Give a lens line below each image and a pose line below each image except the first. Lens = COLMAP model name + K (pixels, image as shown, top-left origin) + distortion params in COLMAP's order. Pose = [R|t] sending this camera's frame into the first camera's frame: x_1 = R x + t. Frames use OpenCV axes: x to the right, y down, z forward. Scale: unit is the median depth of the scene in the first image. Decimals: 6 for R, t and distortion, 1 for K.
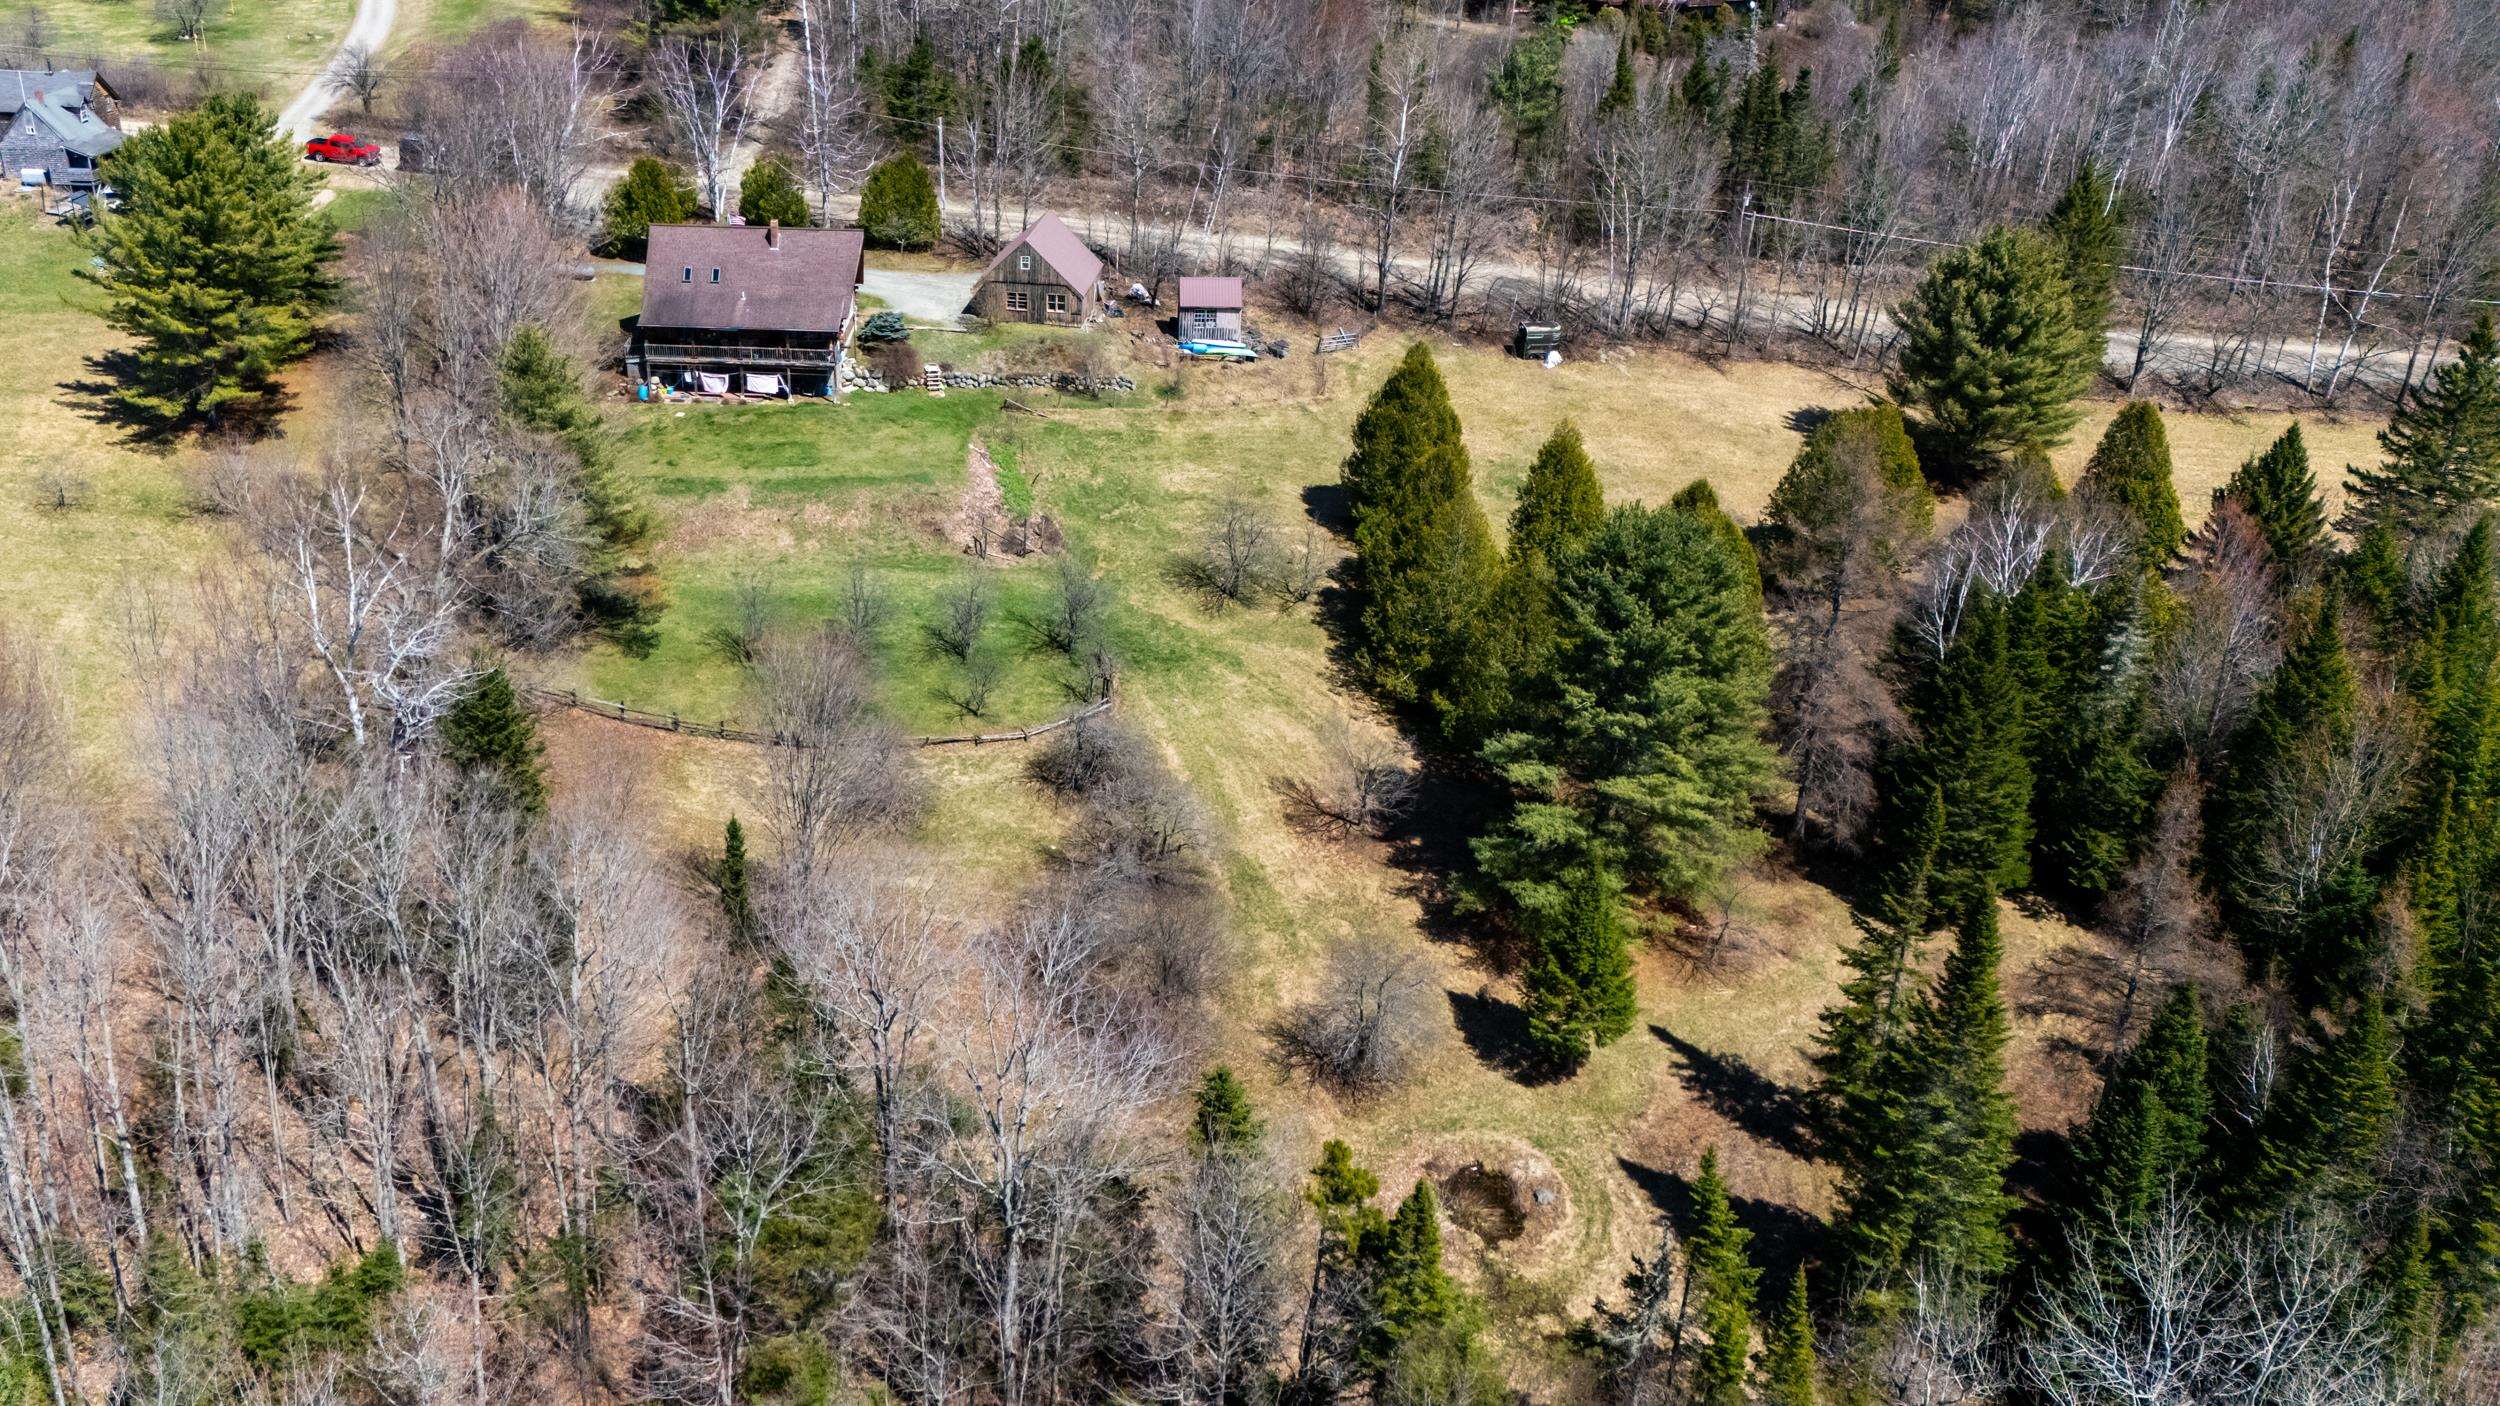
lens RADIAL K [[2094.9, 0, 1031.5], [0, 2094.9, 698.4], [0, 0, 1]] dist [0.097694, -0.187412]
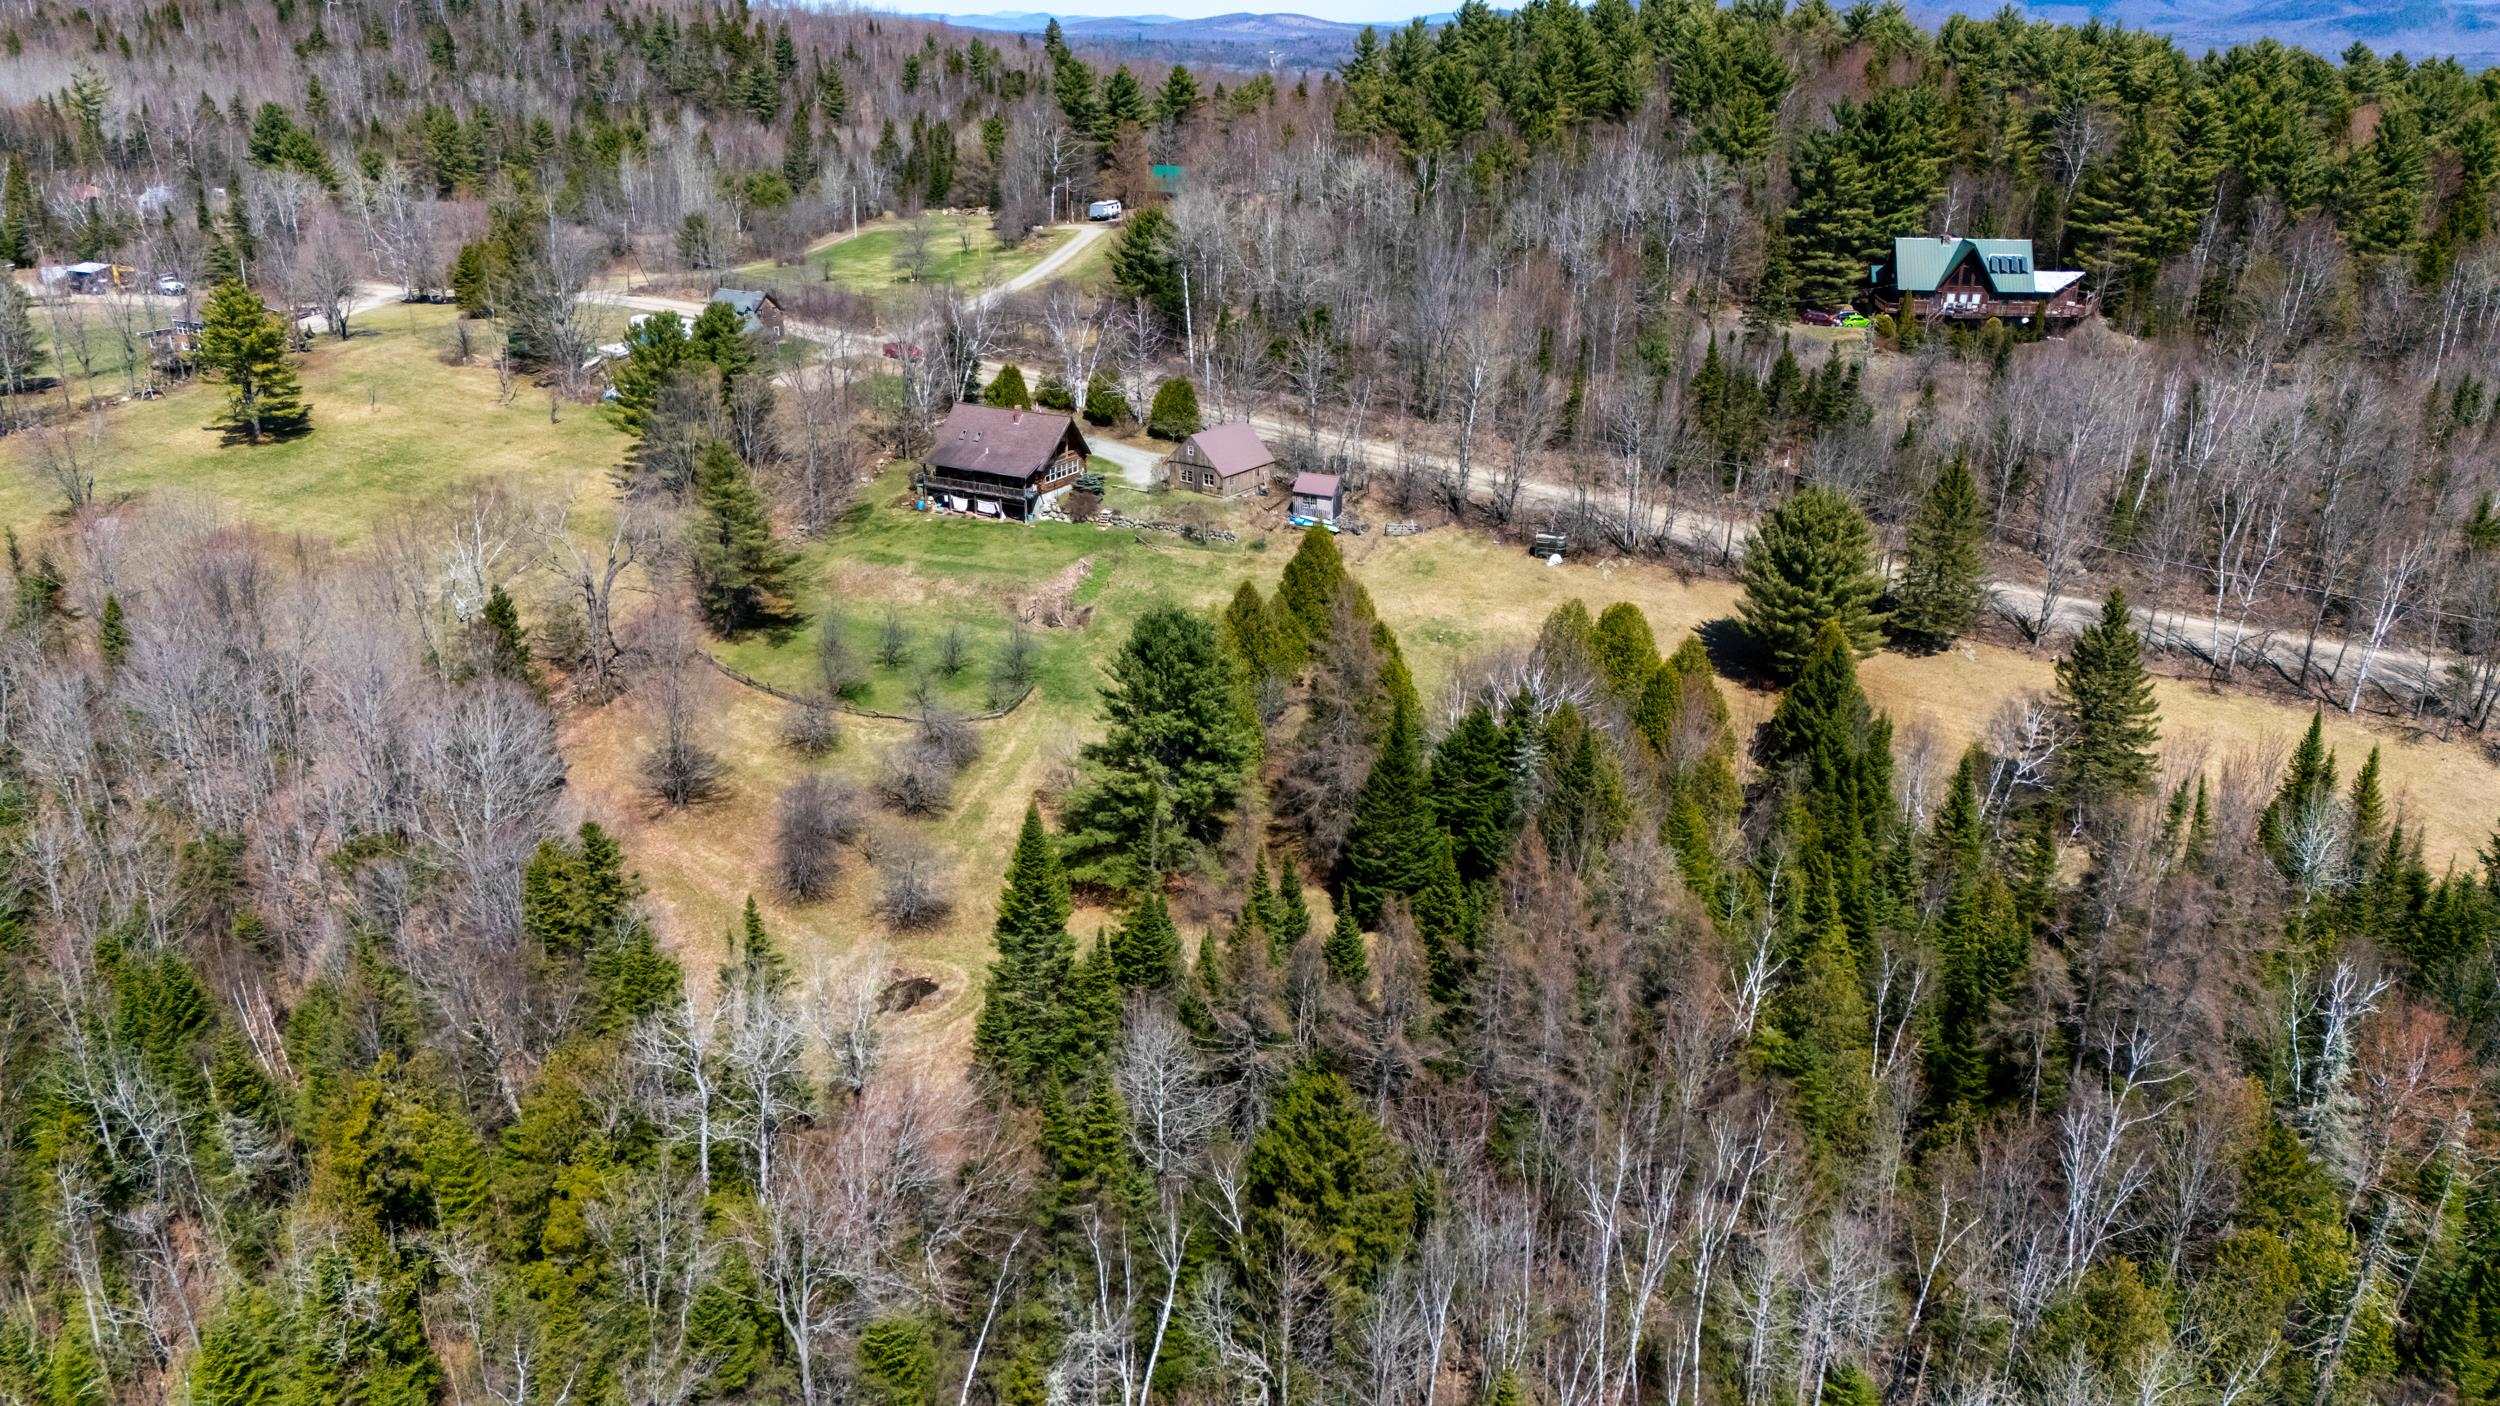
lens RADIAL K [[1778.1, 0, 1259.5], [0, 1778.1, 705.4], [0, 0, 1]] dist [0.153732, -0.330618]
pose [[0.907577, 0.146972, -0.393324, 0.566059], [-0.181212, 0.982113, -0.051156, 0.022976], [0.378770, 0.117703, 0.917976, -0.105644]]
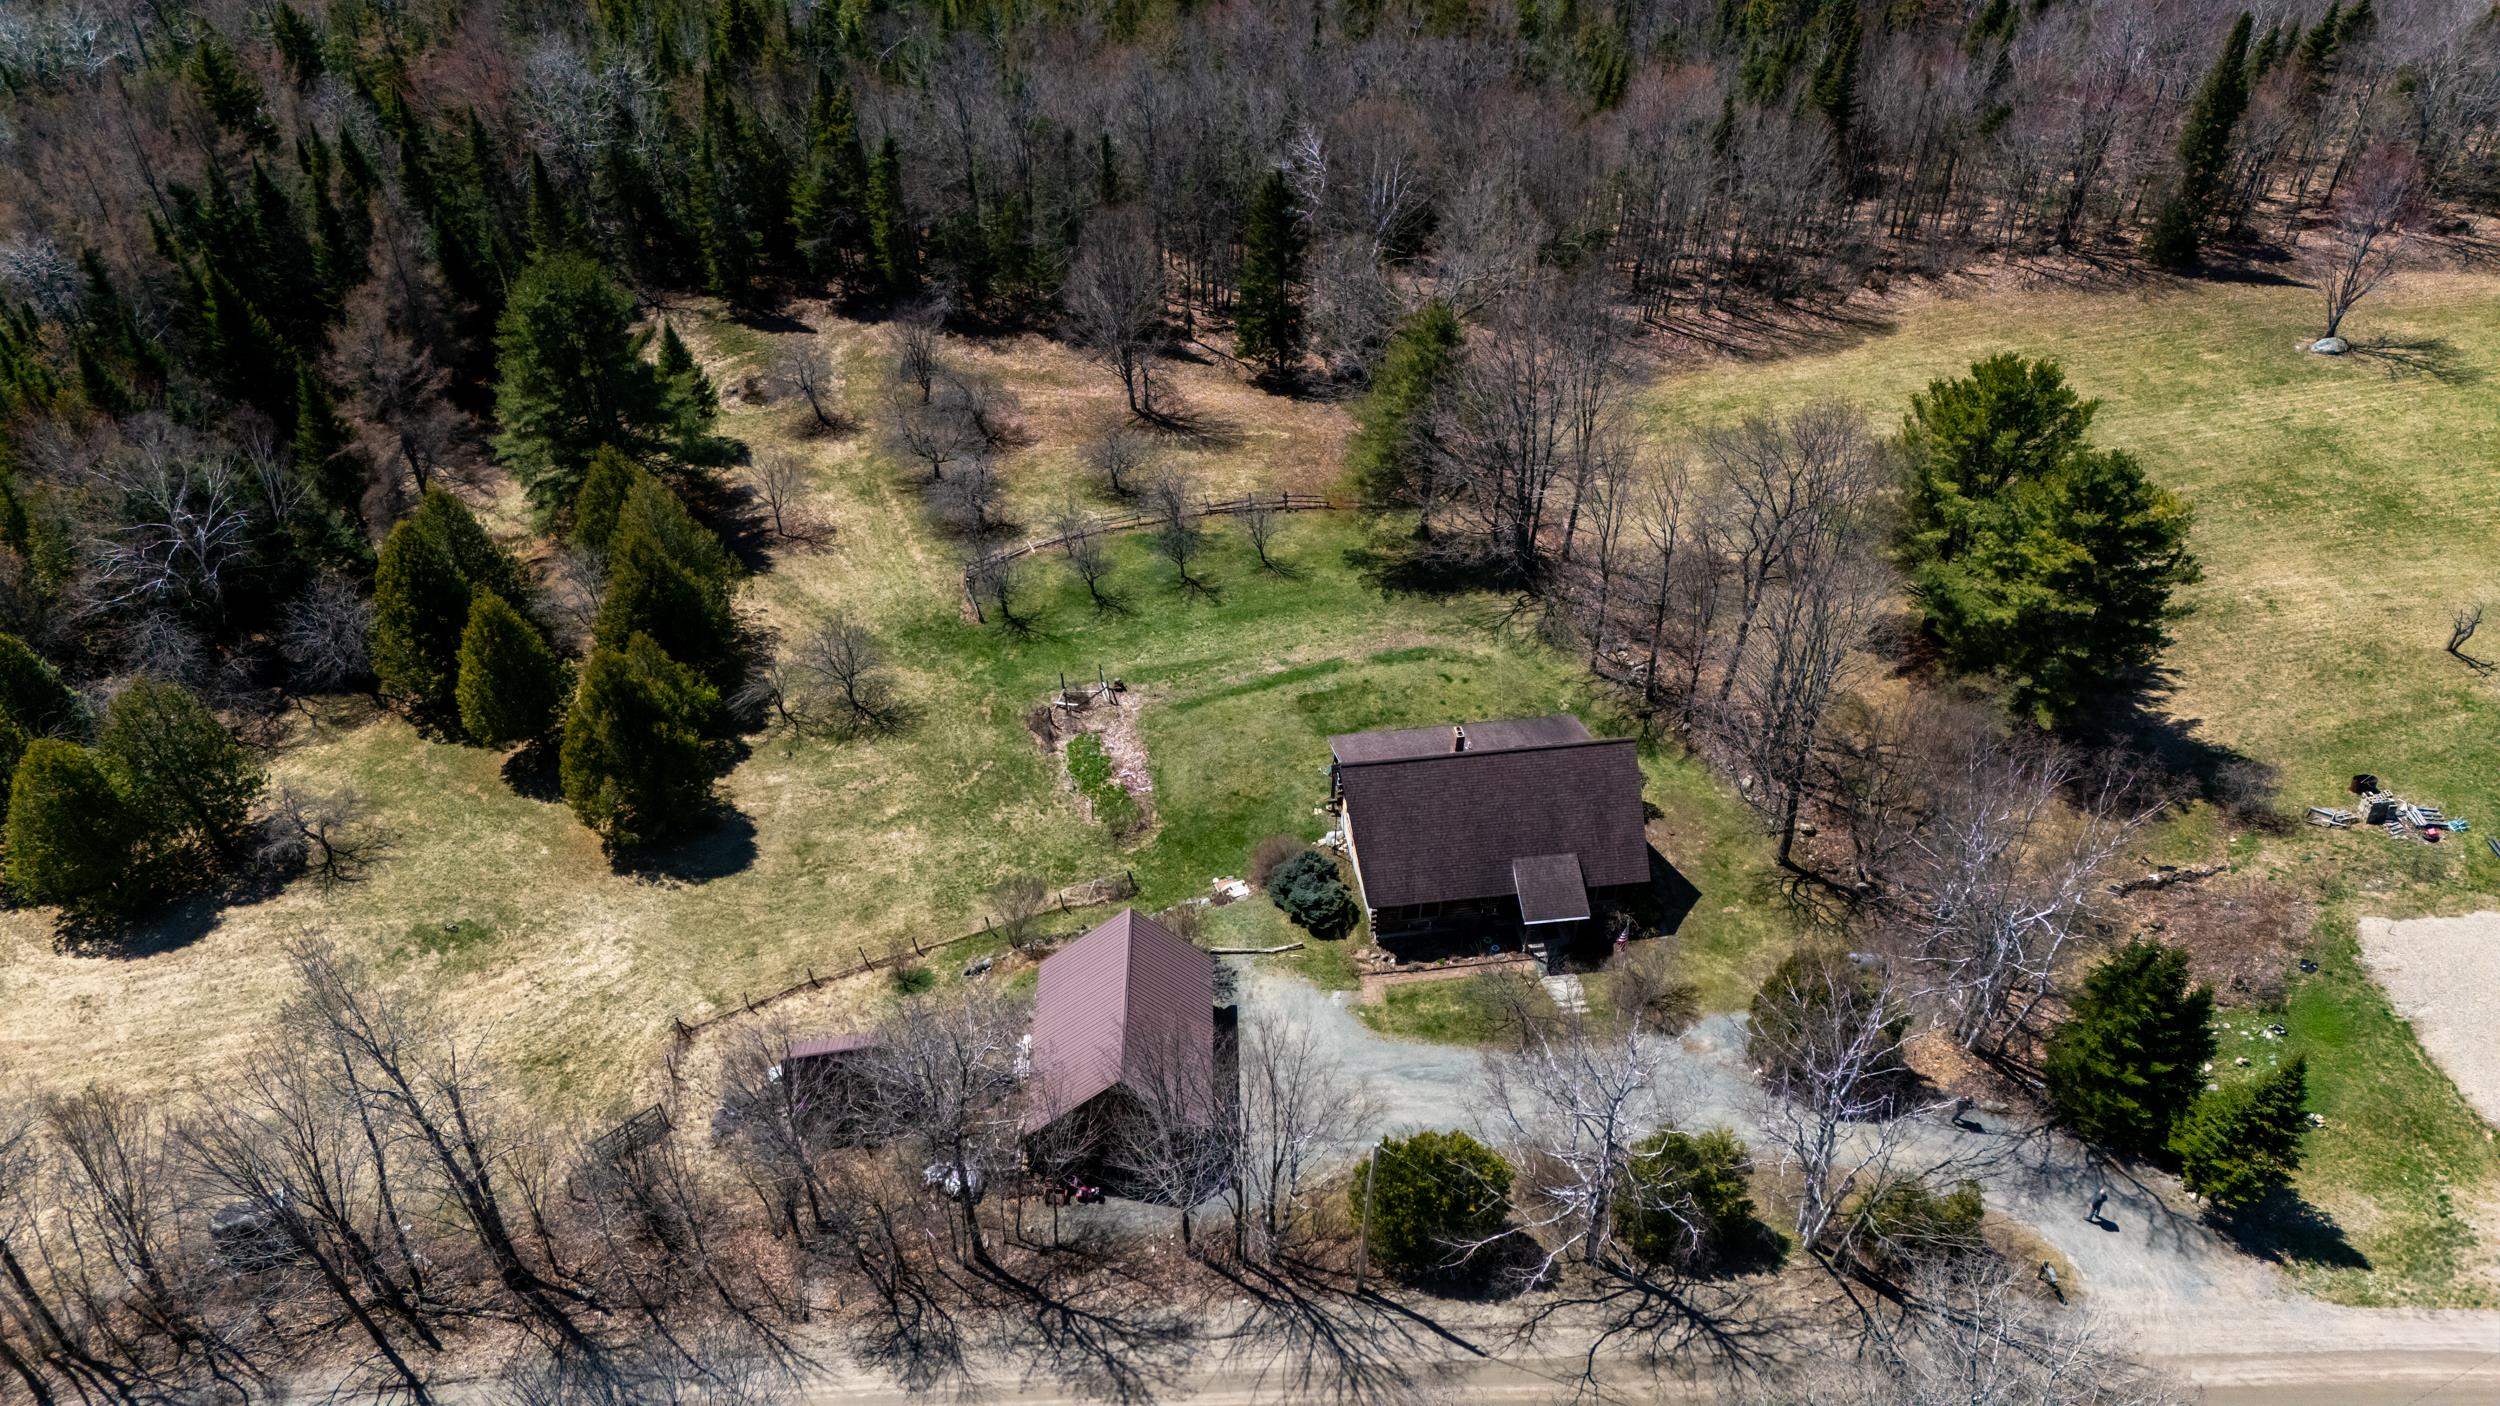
lens RADIAL K [[1799.6, 0, 1250.0], [0, 1799.6, 703.0], [0, 0, 1]] dist [0.081844, -0.076628]
pose [[-0.980039, 0.103984, -0.169440, 0.048227], [-0.115412, 0.396388, 0.910800, -0.749413], [0.161873, 0.912175, -0.376475, 1.169432]]
